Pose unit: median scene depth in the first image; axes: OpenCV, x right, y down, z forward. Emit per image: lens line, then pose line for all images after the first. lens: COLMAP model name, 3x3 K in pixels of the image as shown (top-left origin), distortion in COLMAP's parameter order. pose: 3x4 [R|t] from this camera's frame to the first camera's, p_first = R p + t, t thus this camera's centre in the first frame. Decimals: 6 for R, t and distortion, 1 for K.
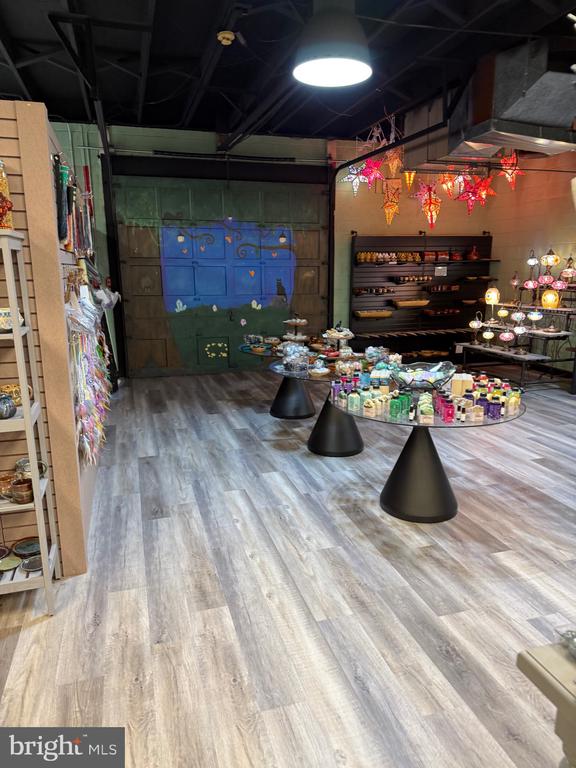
lens RADIAL K [[539.7, 0, 296.7], [0, 539.7, 385.0], [0, 0, 1]] dist [0.113905, -0.172859]
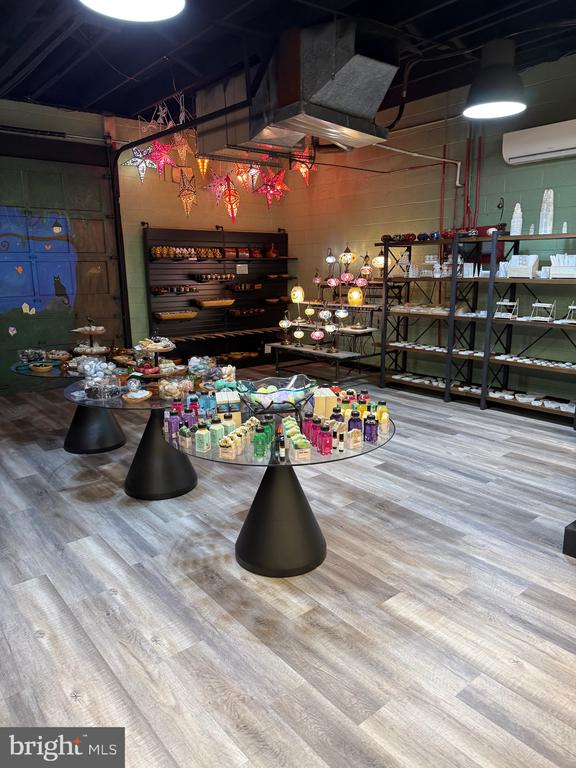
lens RADIAL K [[534.5, 0, 296.7], [0, 534.5, 381.9], [0, 0, 1]] dist [0.101780, -0.167134]
pose [[0.923097, -0.081880, 0.375748, -0.030149], [0.081913, 0.996512, 0.015918, -0.032915], [-0.375741, 0.016084, 0.926585, 0.172725]]
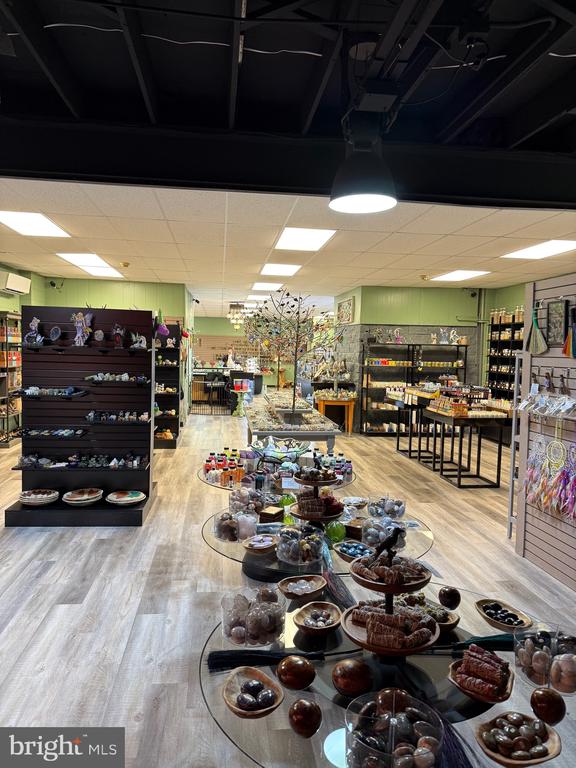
lens RADIAL K [[539.7, 0, 296.7], [0, 539.7, 385.0], [0, 0, 1]] dist [0.113905, -0.172859]
pose [[-0.985900, -0.030291, 0.164573, 0.000680], [0.015985, 0.961934, 0.272815, -0.343910], [-0.166572, 0.271599, -0.947886, 1.473674]]
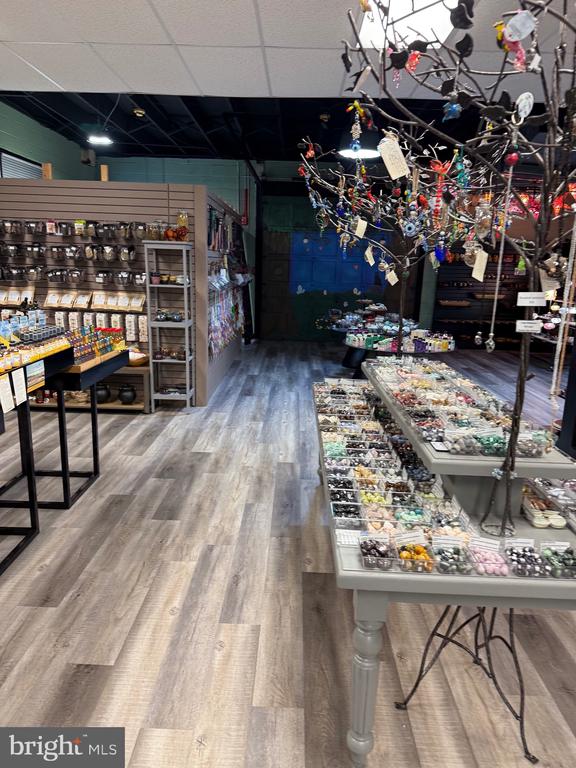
lens RADIAL K [[560.7, 0, 288.0], [0, 560.7, 384.0], [0, 0, 1]] dist [0.120189, -0.140941]
pose [[0.947881, 0.097748, -0.303260, 0.320172], [-0.098751, 0.995039, 0.012066, 0.118239], [0.302935, 0.018510, 0.952831, -0.546398]]
